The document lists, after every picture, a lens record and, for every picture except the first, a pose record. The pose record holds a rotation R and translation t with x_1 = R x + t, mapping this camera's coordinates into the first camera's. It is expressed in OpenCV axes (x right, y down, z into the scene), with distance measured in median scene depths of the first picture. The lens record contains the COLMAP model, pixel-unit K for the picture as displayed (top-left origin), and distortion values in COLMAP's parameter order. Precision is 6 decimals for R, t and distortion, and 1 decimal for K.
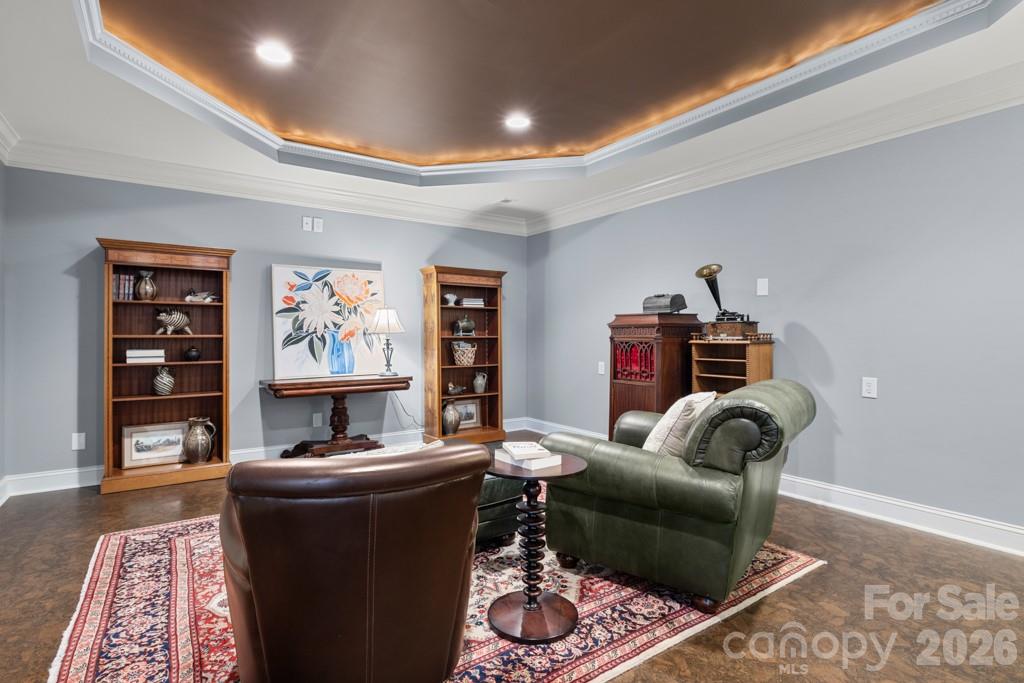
lens RADIAL K [[510.0, 0, 512.0], [0, 510.0, 341.5], [0, 0, 1]] dist [0.002143, 0.001089]
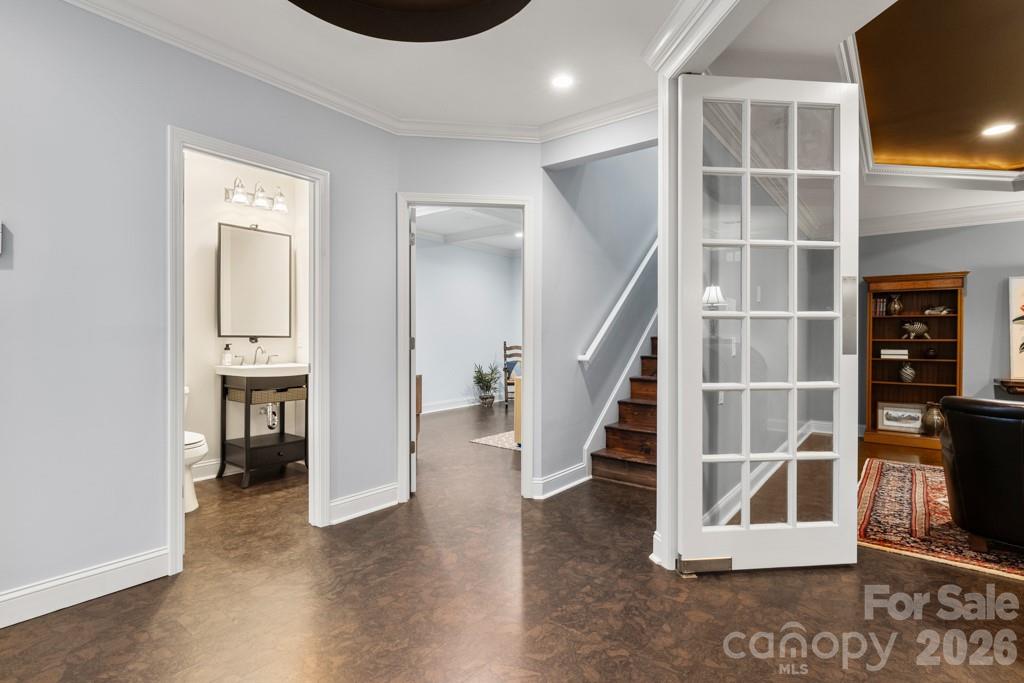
lens RADIAL K [[493.5, 0, 512.0], [0, 493.5, 341.5], [0, 0, 1]] dist [0.000838, -0.000206]
pose [[0.297195, 0.006956, -0.954792, 0.286043], [-0.008088, 0.999956, 0.004767, -0.004592], [0.954783, 0.006306, 0.297238, -0.434951]]
